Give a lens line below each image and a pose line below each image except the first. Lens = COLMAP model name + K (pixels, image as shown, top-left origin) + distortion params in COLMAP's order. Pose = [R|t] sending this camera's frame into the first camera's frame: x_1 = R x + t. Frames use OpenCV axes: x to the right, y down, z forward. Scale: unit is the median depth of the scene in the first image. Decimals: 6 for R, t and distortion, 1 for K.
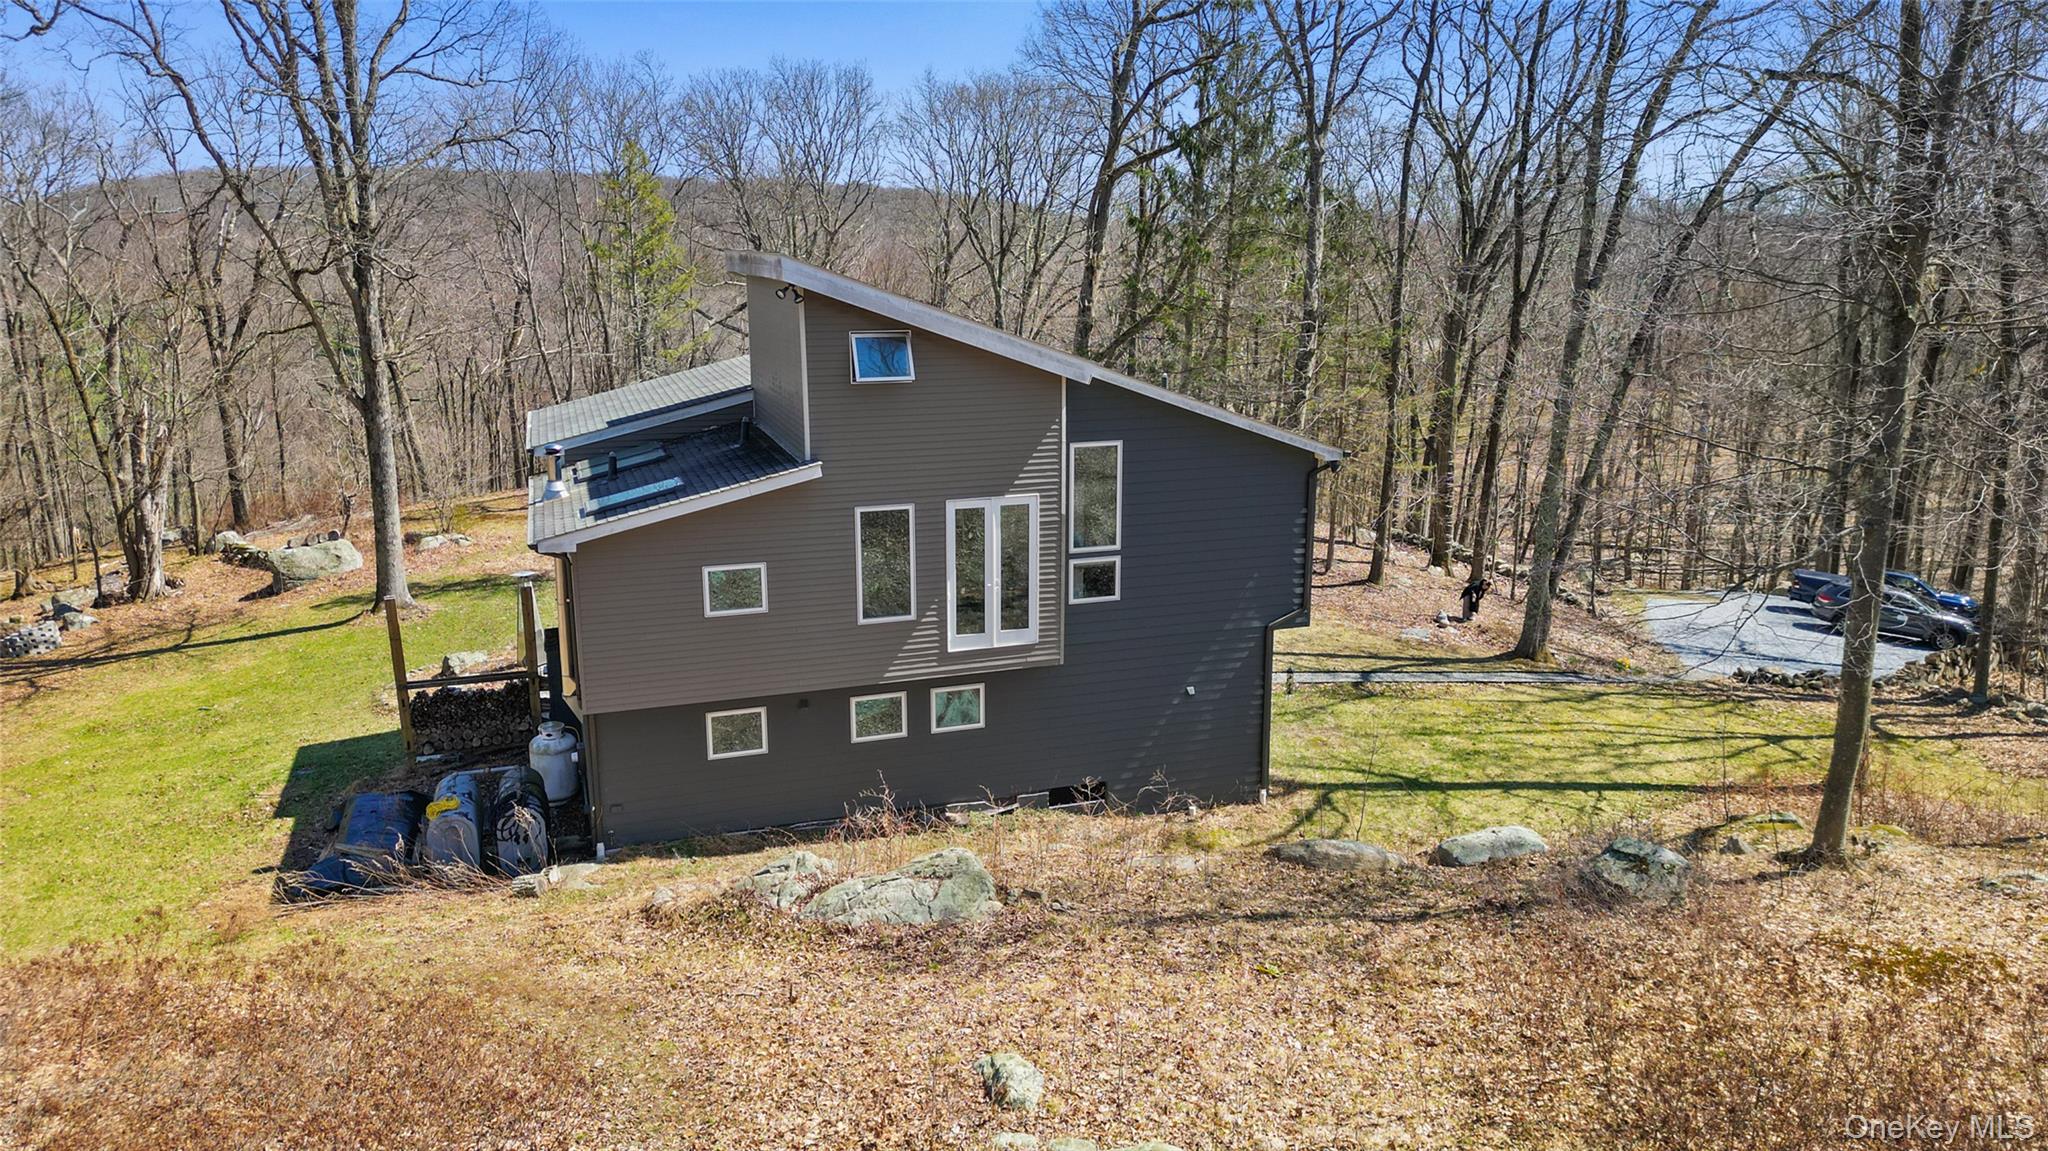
lens RADIAL K [[1418.1, 0, 988.6], [0, 1418.1, 582.4], [0, 0, 1]] dist [0.059522, -0.069765]
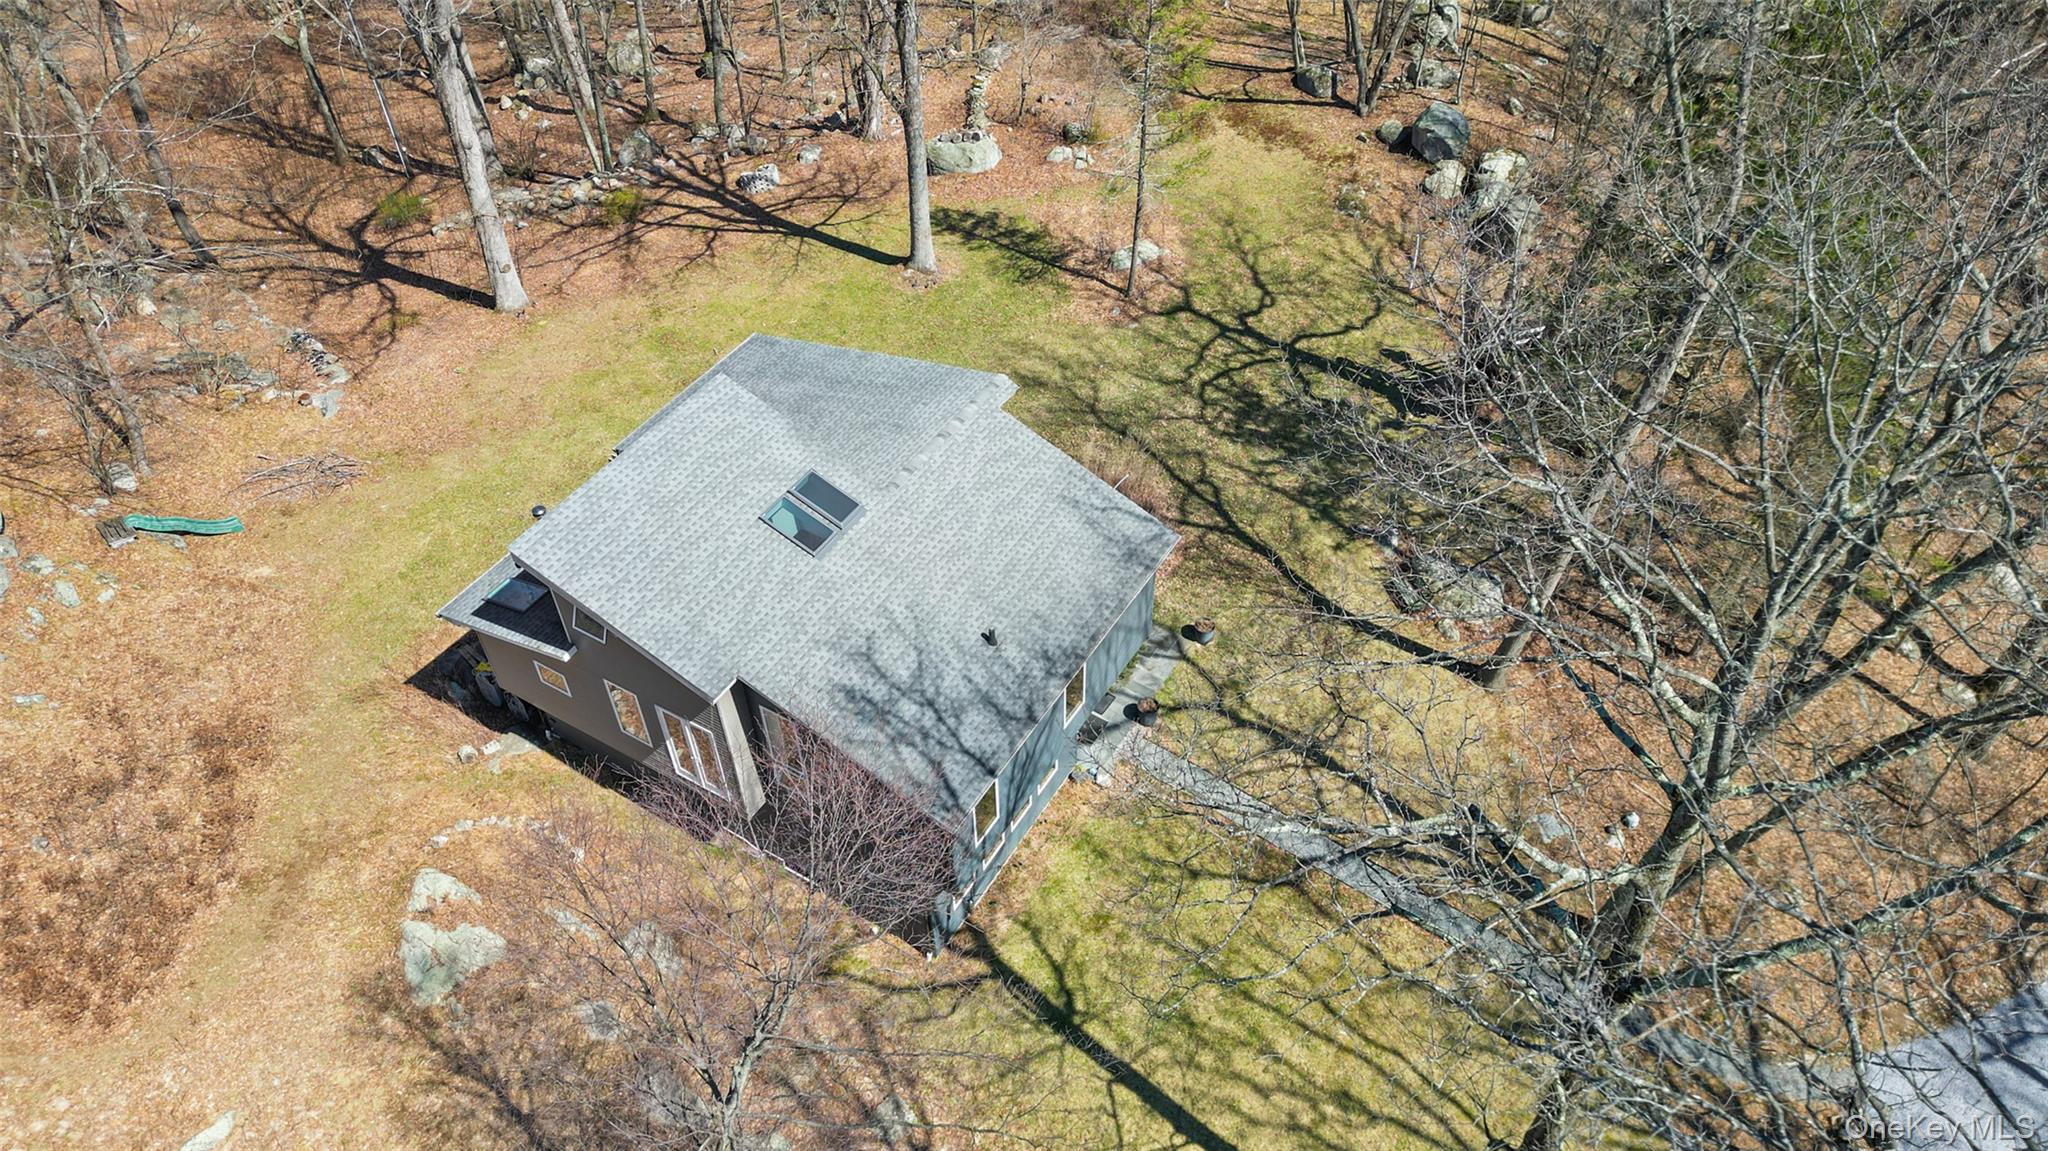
lens RADIAL K [[1418.1, 0, 988.6], [0, 1418.1, 582.4], [0, 0, 1]] dist [0.059522, -0.069765]
pose [[0.649929, 0.531980, -0.542761, 0.784362], [-0.149989, 0.789901, 0.594608, -0.915326], [0.745047, -0.305045, 0.593171, 0.428738]]
